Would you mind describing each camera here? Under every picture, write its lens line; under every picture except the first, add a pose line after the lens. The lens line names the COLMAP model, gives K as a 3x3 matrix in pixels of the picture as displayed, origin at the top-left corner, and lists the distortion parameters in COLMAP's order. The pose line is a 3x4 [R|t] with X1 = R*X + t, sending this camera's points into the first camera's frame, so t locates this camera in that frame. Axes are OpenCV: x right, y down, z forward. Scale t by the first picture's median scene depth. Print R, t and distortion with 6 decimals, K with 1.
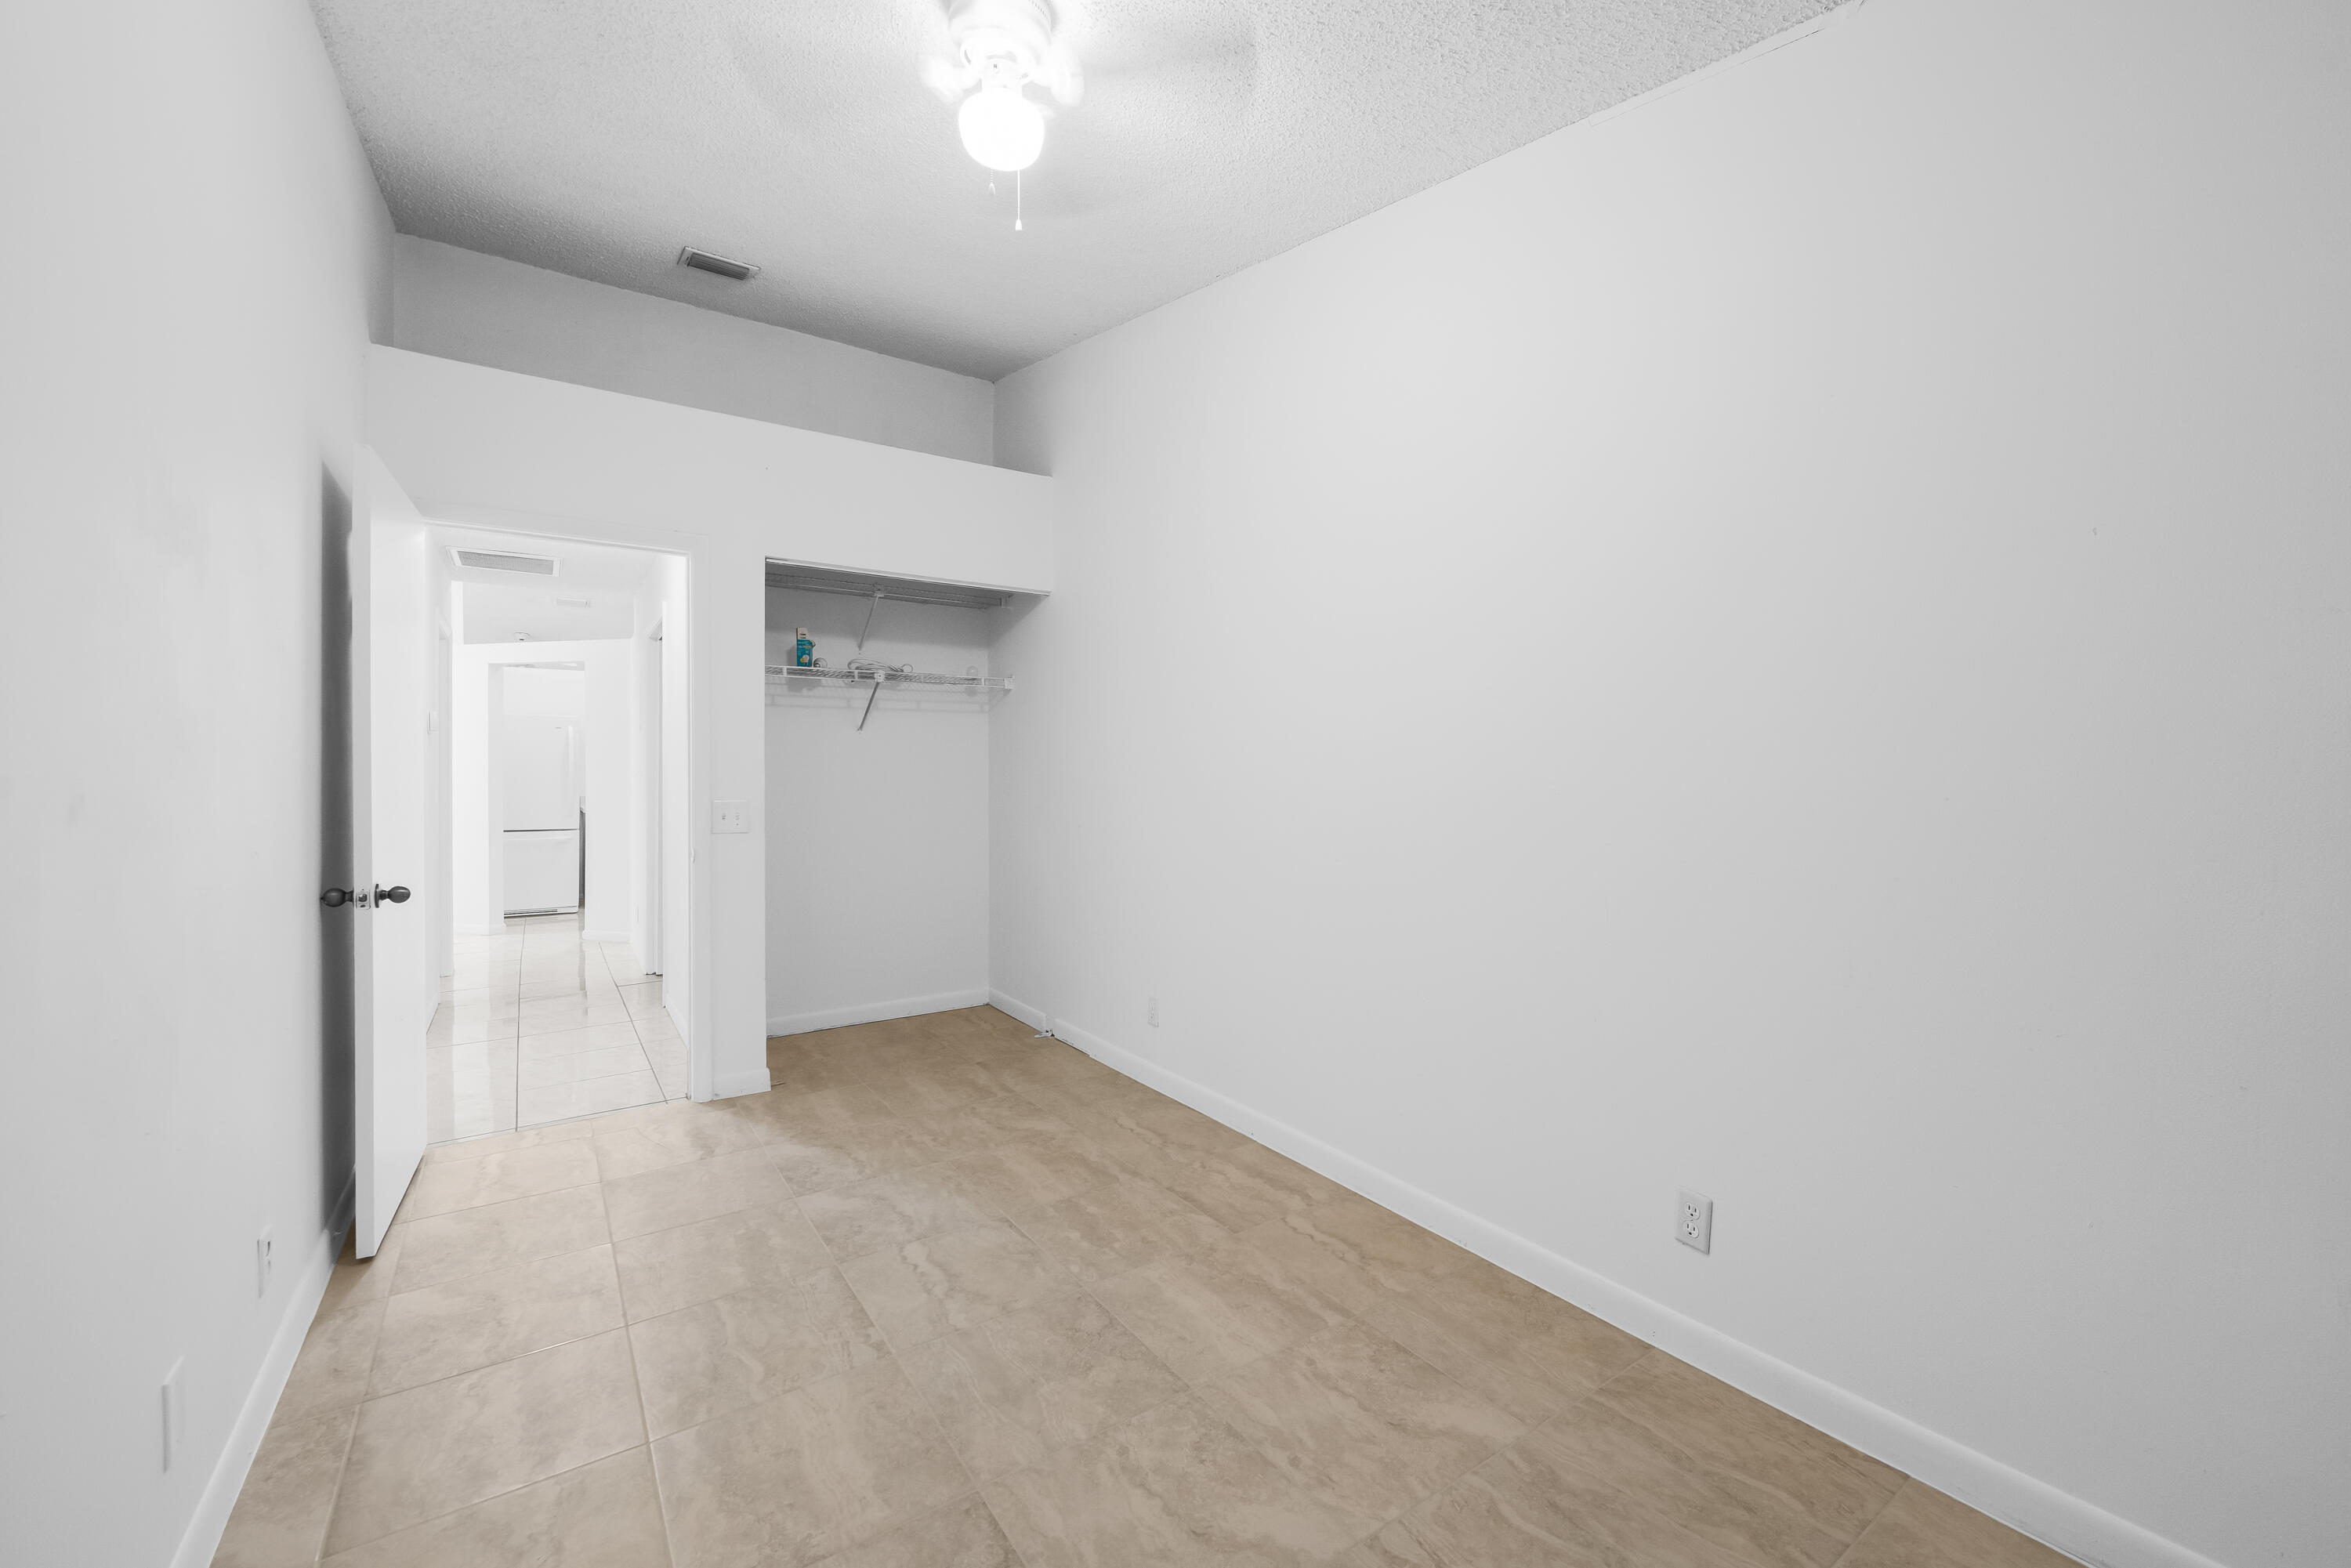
lens RADIAL K [[941.6, 0, 1174.7], [0, 941.6, 774.4], [0, 0, 1]] dist [-0.002911, -0.000822]
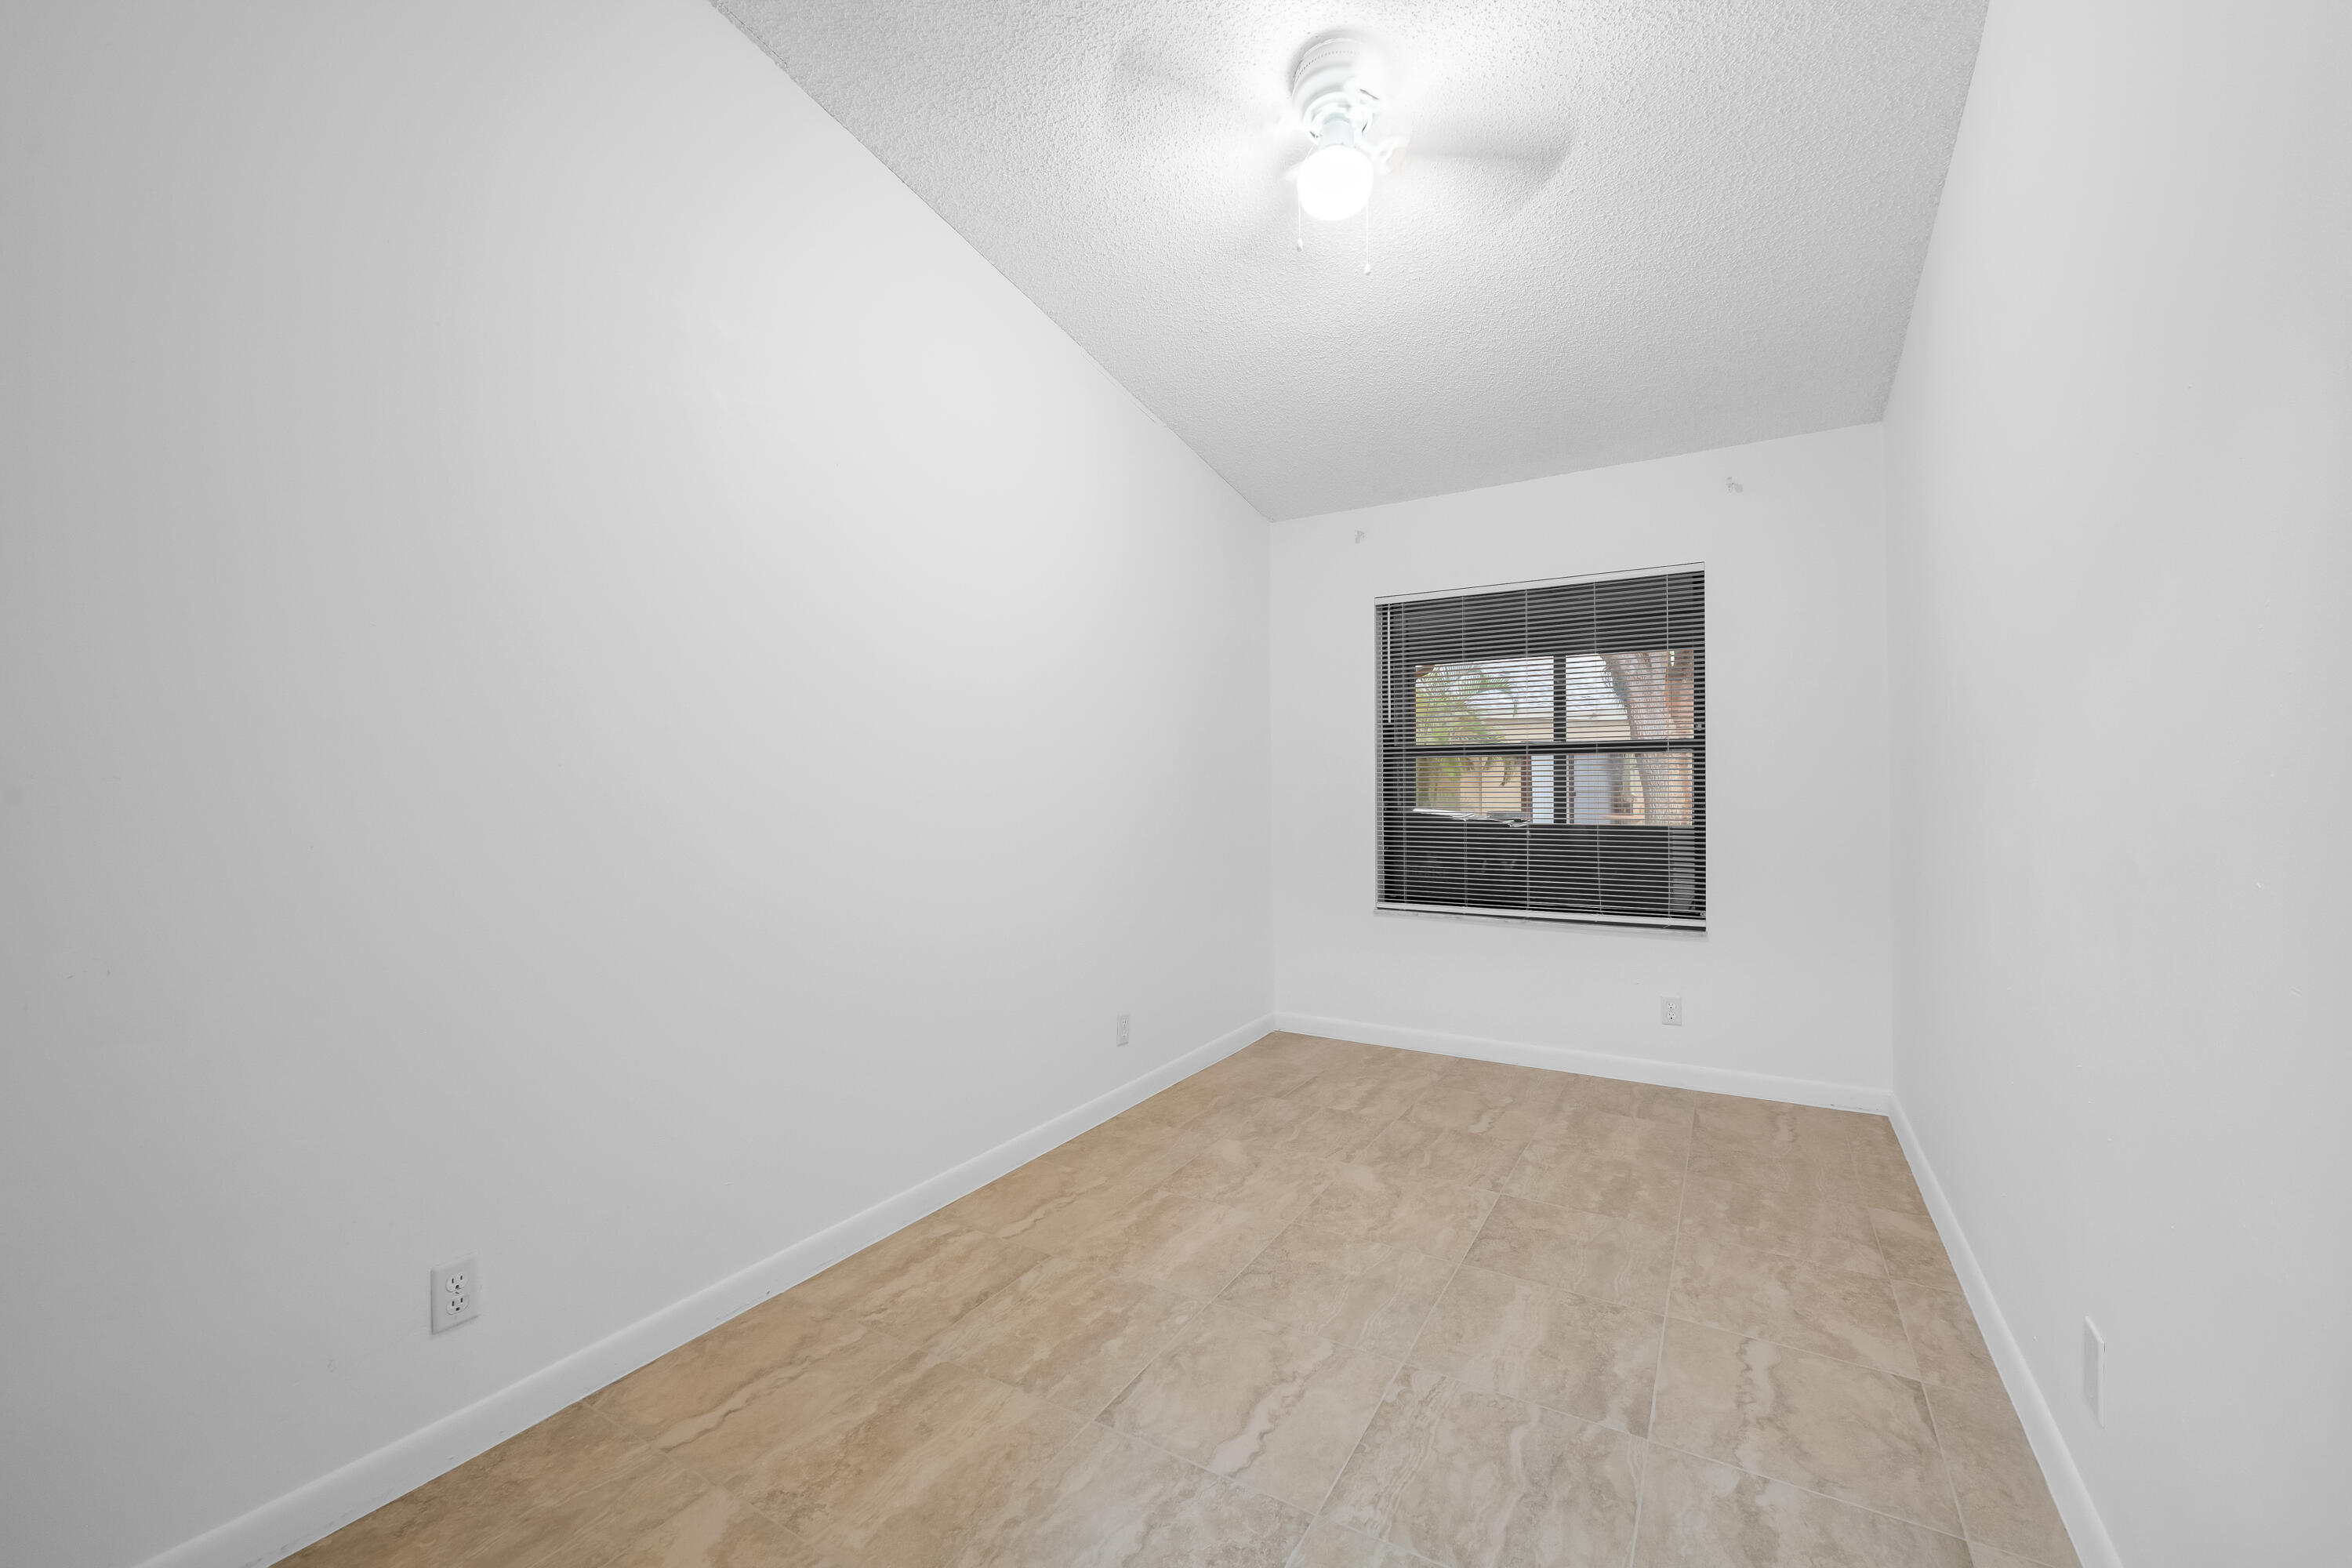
lens RADIAL K [[942.0, 0, 1175.1], [0, 942.0, 785.2], [0, 0, 1]] dist [-0.002911, -0.000822]
pose [[-0.416498, 0.003098, 0.909131, -0.933533], [0.012544, 0.999919, 0.002339, 0.006688], [-0.909050, 0.012379, -0.416503, 1.380044]]
